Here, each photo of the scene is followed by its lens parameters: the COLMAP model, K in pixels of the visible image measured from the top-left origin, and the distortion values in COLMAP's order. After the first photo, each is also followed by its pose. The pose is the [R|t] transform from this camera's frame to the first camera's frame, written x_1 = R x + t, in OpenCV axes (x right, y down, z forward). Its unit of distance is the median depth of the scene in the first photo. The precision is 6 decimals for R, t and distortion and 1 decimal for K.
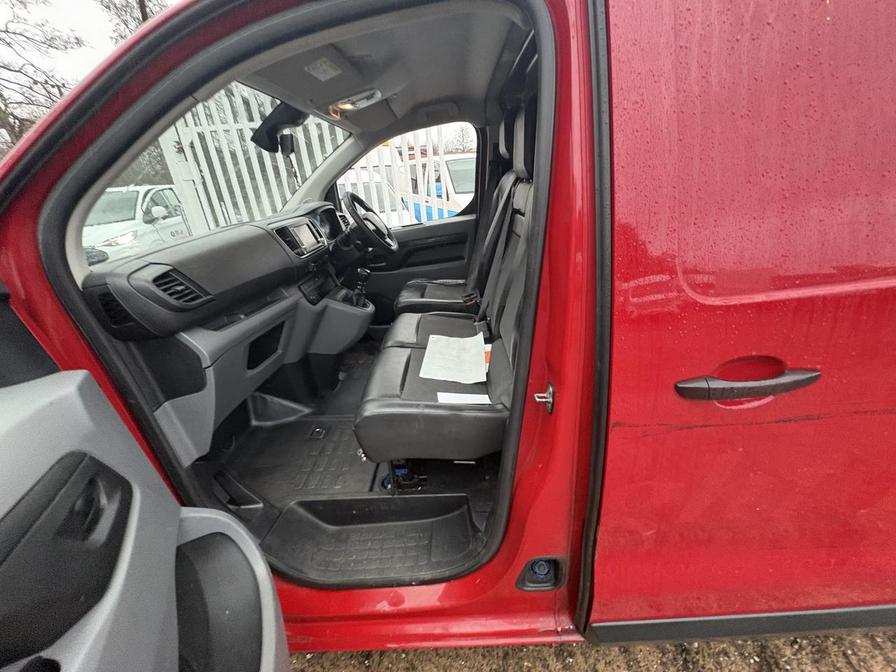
lens RADIAL K [[353.7, 0, 451.3], [0, 353.7, 337.4], [0, 0, 1]] dist [0.001684, -0.000418]
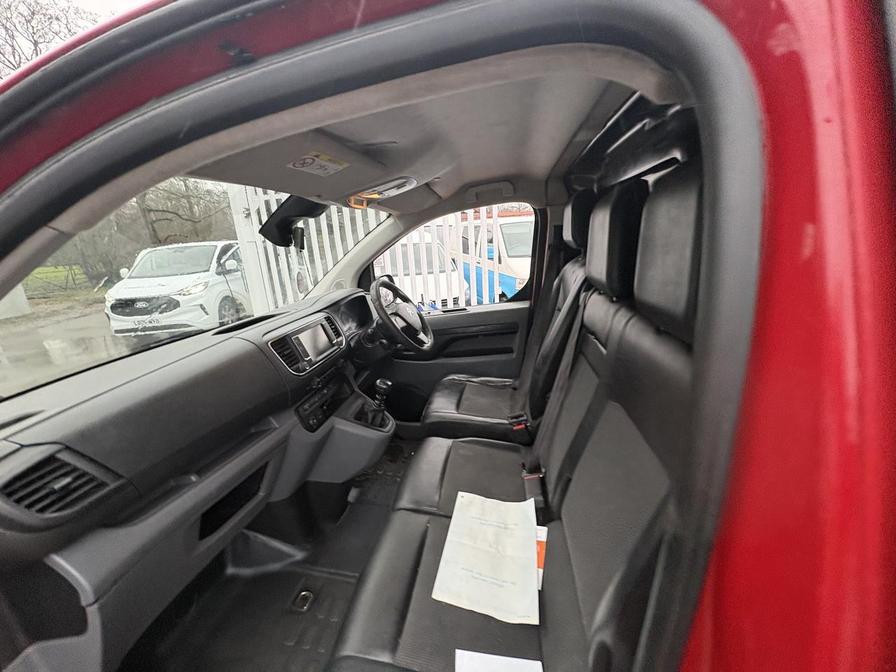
lens RADIAL K [[353.7, 0, 453.1], [0, 353.7, 335.4], [0, 0, 1]] dist [0.001684, -0.000418]
pose [[0.990066, 0.051616, -0.130790, 0.004655], [-0.069178, 0.988630, -0.133508, -0.195869], [0.122412, 0.141230, 0.982380, 0.221609]]
